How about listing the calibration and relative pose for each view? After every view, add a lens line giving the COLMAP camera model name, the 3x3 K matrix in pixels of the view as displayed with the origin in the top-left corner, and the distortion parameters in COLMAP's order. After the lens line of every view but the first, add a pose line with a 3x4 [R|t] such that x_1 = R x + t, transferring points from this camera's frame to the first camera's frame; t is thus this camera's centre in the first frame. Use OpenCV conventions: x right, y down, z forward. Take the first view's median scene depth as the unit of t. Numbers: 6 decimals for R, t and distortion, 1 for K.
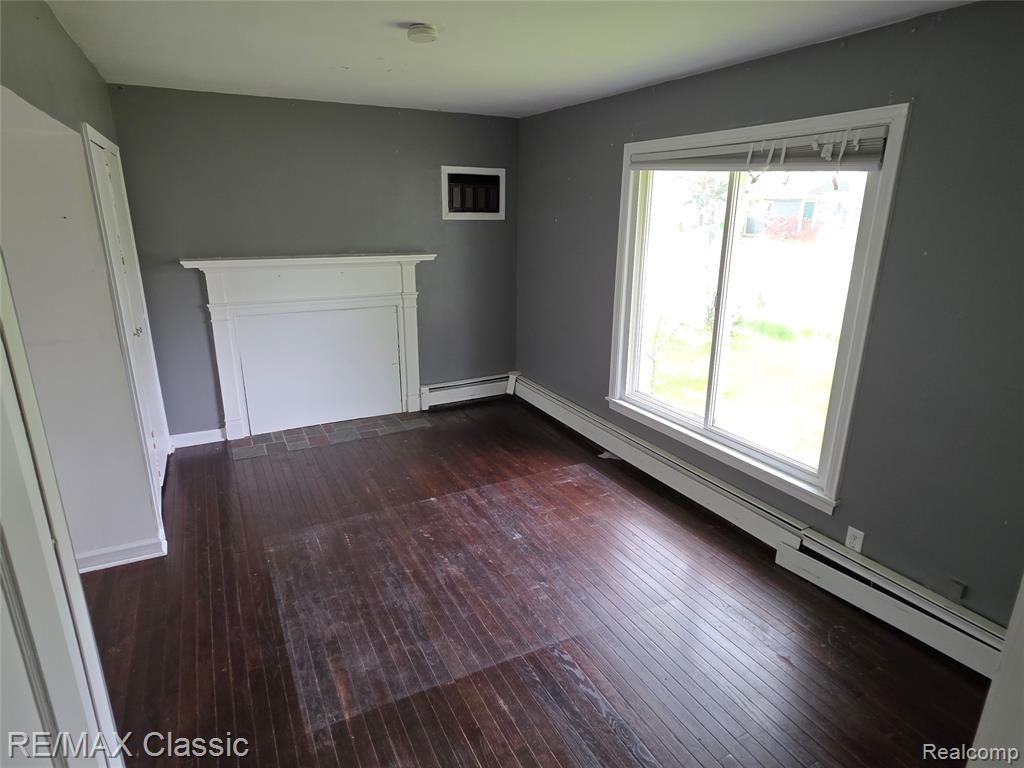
lens RADIAL K [[584.2, 0, 506.7], [0, 584.2, 382.9], [0, 0, 1]] dist [0.003937, -0.001893]
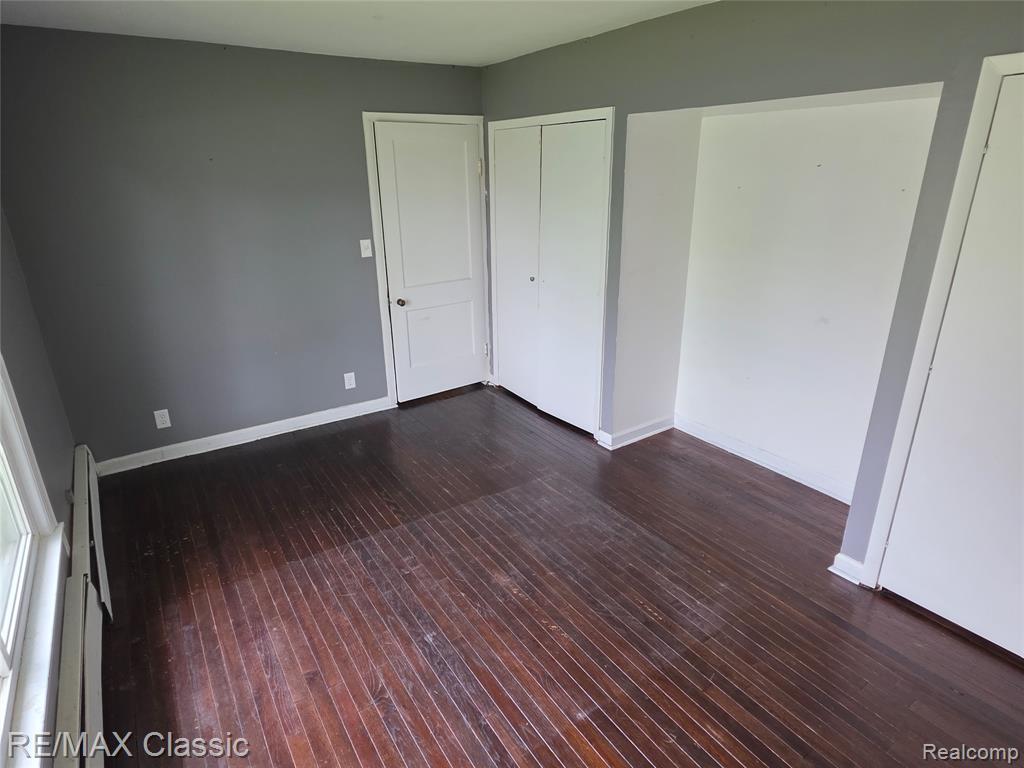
lens RADIAL K [[585.3, 0, 508.6], [0, 585.3, 380.7], [0, 0, 1]] dist [0.004954, -0.002713]
pose [[-0.994226, 0.043016, -0.098311, -0.025869], [-0.024690, 0.799861, 0.599677, -0.526769], [0.104431, 0.598642, -0.794180, 1.705323]]
